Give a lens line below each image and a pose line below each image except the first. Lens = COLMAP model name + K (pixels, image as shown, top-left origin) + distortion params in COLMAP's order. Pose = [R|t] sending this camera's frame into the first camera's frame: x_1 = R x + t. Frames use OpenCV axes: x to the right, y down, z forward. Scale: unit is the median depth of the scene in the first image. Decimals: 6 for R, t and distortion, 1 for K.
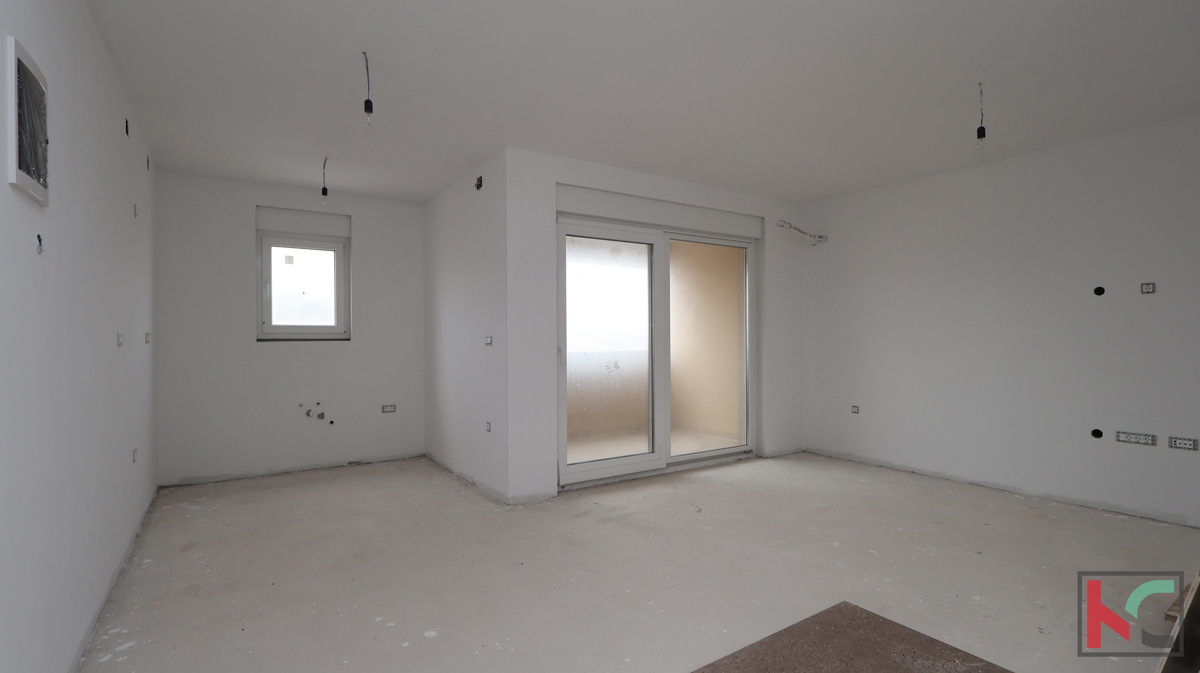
lens RADIAL K [[554.6, 0, 592.2], [0, 554.6, 337.5], [0, 0, 1]] dist [0.000024, 0.000179]
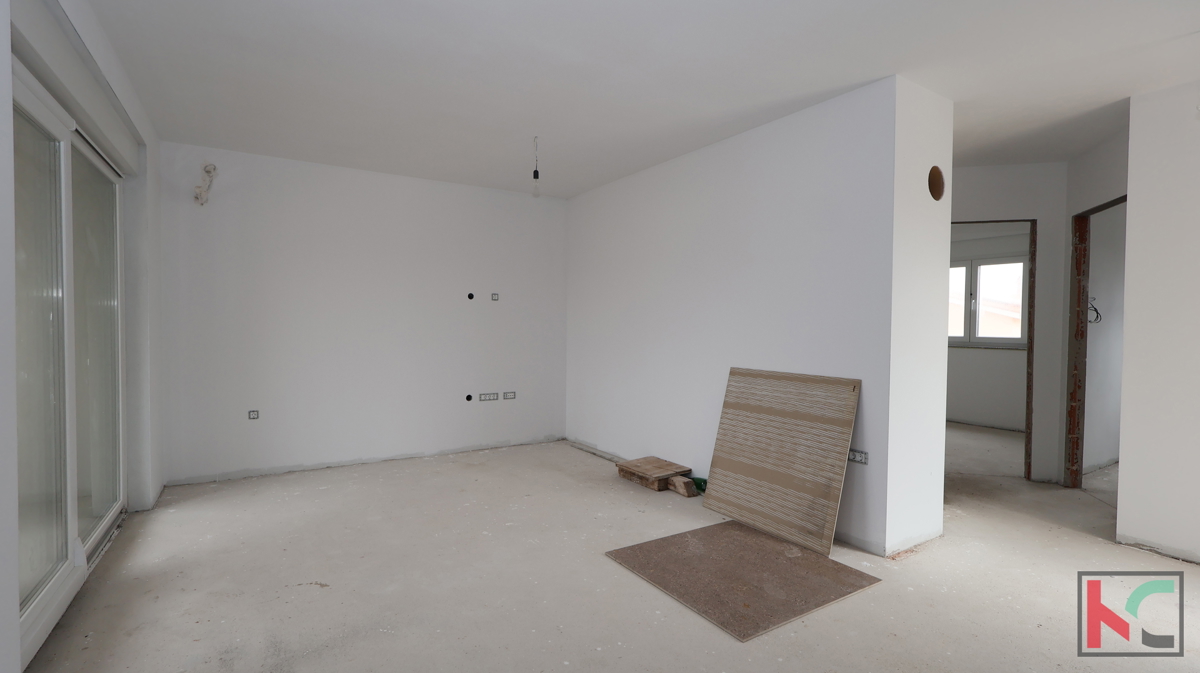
lens RADIAL K [[554.6, 0, 594.4], [0, 554.6, 336.3], [0, 0, 1]] dist [0.000024, 0.000179]
pose [[0.025574, -0.017310, 0.999523, -0.500605], [-0.006203, 0.999828, 0.017474, -0.008959], [-0.999654, -0.006647, 0.025463, 0.676633]]
